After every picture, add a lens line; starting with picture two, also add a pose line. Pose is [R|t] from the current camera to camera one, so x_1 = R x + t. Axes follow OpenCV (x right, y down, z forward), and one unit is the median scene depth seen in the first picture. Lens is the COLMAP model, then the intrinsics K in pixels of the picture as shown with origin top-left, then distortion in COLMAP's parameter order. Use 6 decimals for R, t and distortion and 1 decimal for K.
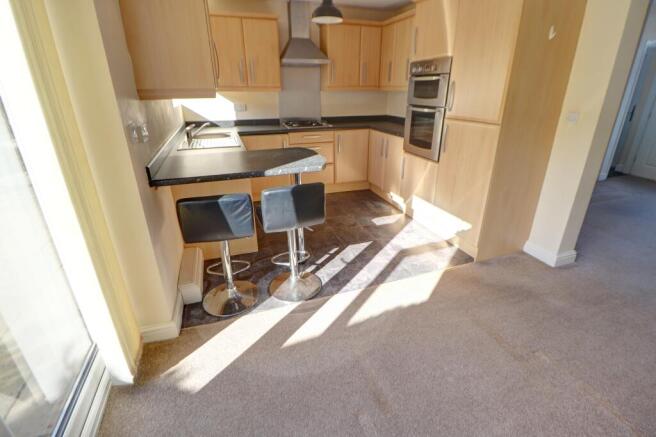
lens RADIAL K [[313.5, 0, 330.5], [0, 313.5, 213.7], [0, 0, 1]] dist [-0.002318, -0.000443]
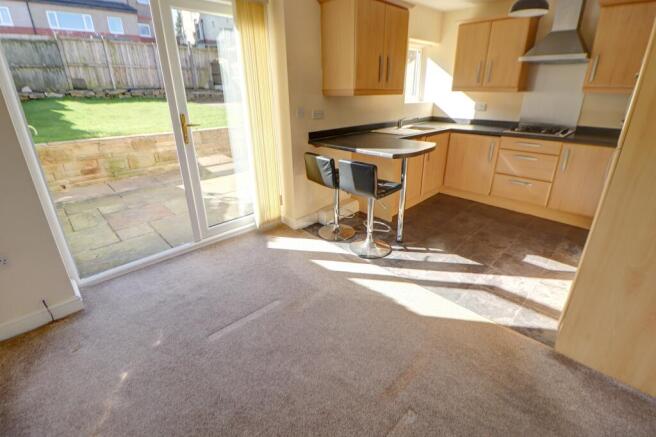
lens RADIAL K [[313.5, 0, 329.3], [0, 313.5, 218.0], [0, 0, 1]] dist [-0.002318, -0.000443]
pose [[0.387011, 0.351552, -0.852428, 0.731080], [-0.341279, 0.913427, 0.221764, -0.085808], [0.856593, 0.205090, 0.473484, 0.210675]]
